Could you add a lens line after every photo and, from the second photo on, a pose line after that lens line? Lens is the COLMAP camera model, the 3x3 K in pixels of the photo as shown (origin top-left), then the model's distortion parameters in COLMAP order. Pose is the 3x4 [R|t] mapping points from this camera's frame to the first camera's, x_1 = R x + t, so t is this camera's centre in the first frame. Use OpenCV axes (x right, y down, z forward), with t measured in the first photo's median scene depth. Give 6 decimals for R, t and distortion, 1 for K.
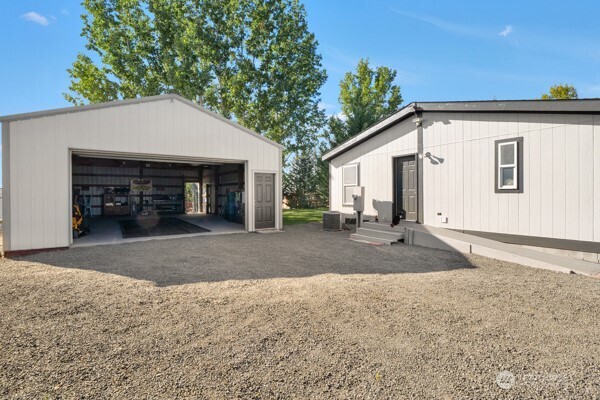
lens RADIAL K [[277.1, 0, 297.4], [0, 277.1, 197.5], [0, 0, 1]] dist [-0.000215, 0.000056]
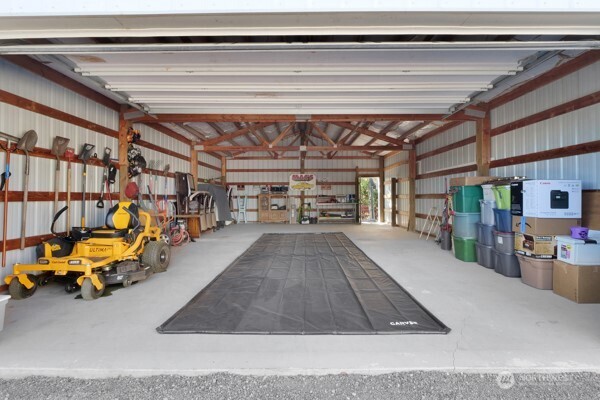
lens RADIAL K [[277.1, 0, 299.0], [0, 277.1, 196.9], [0, 0, 1]] dist [-0.000215, 0.000056]
pose [[0.822966, -0.001359, -0.568090, -0.152744], [-0.005528, 0.999931, -0.010399, 0.001269], [0.568064, 0.011698, 0.822901, 0.387445]]
